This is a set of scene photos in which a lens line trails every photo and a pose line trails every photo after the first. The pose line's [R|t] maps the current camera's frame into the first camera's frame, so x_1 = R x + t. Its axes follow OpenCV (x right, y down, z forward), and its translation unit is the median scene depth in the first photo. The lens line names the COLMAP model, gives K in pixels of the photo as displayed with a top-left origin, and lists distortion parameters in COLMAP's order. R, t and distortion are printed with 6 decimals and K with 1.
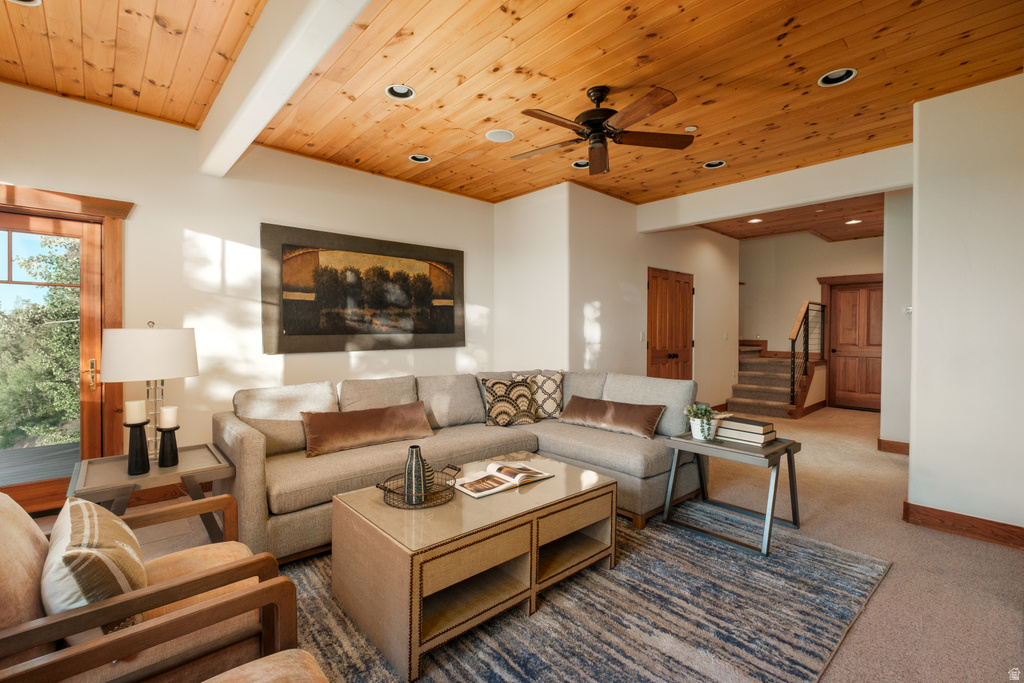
lens RADIAL K [[457.1, 0, 512.0], [0, 457.1, 341.5], [0, 0, 1]] dist [-0.001160, -0.000058]
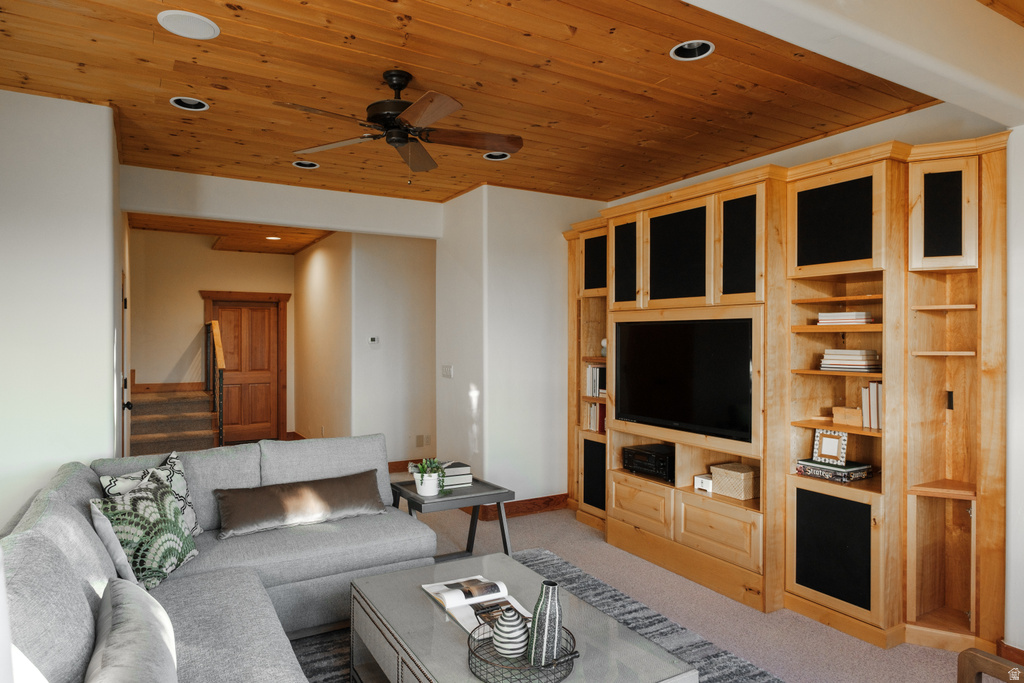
lens RADIAL K [[623.8, 0, 512.0], [0, 623.8, 341.5], [0, 0, 1]] dist [0.005317, 0.000844]
pose [[0.200051, -0.005557, 0.979770, -0.611231], [0.023422, 0.999725, 0.000887, -0.071564], [-0.979506, 0.022771, 0.200126, 0.459994]]
